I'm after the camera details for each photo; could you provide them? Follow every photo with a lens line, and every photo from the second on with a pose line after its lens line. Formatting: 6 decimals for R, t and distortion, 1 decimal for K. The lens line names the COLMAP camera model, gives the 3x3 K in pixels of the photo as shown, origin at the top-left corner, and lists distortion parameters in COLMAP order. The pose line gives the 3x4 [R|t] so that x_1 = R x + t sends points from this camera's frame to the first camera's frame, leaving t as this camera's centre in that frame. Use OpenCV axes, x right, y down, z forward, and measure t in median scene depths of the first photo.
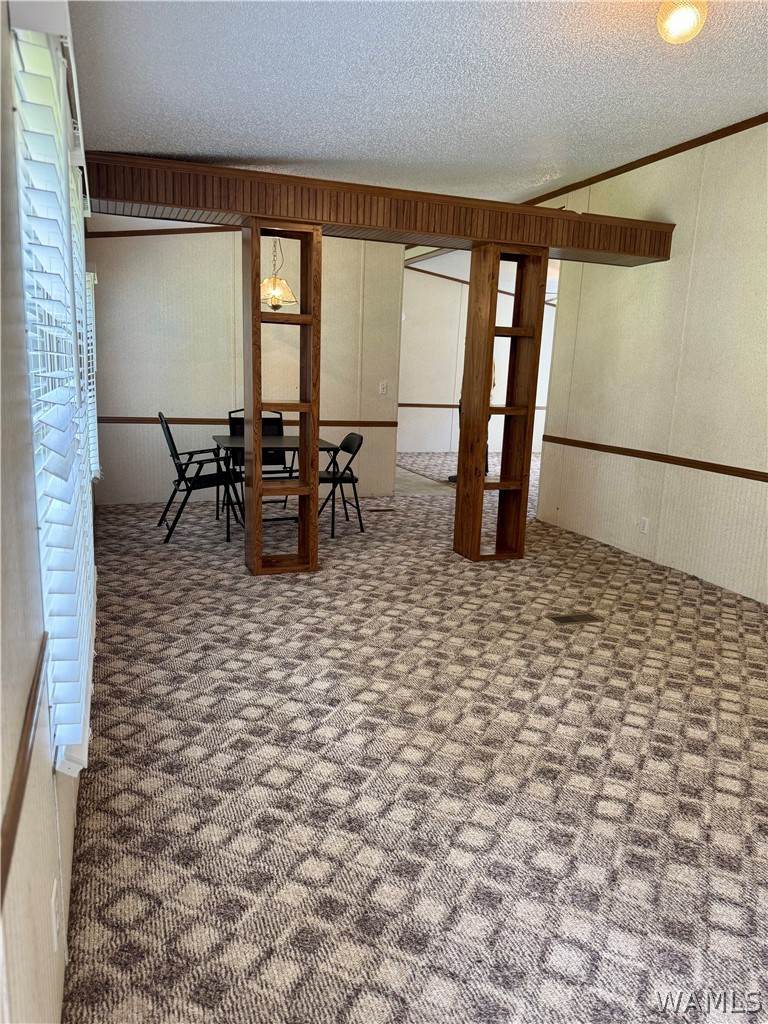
lens RADIAL K [[723.8, 0, 382.4], [0, 723.8, 511.7], [0, 0, 1]] dist [0.058450, -0.058837]
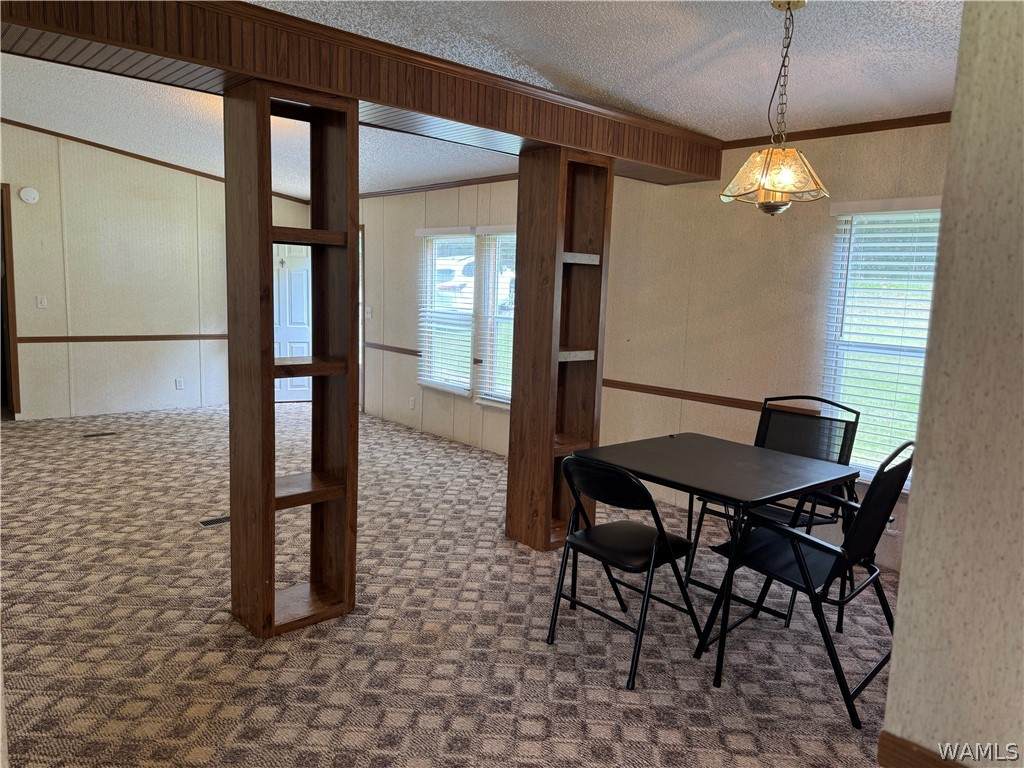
lens RADIAL K [[723.8, 0, 518.9], [0, 723.8, 380.9], [0, 0, 1]] dist [0.058450, -0.058837]
pose [[-0.926944, -0.012923, -0.374977, 0.286274], [-0.134044, 0.944857, 0.298794, -0.452663], [0.350438, 0.327228, -0.877562, 2.160155]]
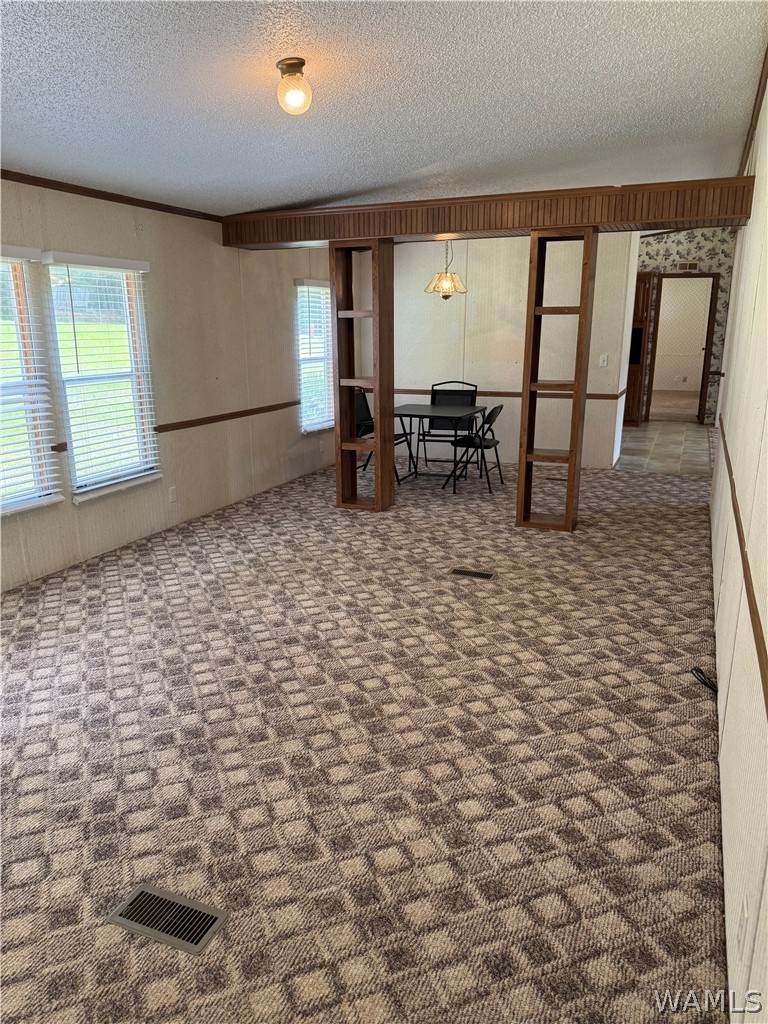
lens RADIAL K [[723.8, 0, 377.5], [0, 723.8, 510.8], [0, 0, 1]] dist [0.058450, -0.058837]
pose [[0.726840, 0.130719, -0.674253, 0.958891], [-0.106227, 0.991303, 0.077674, -0.022188], [0.678542, 0.015167, 0.734405, 0.081729]]
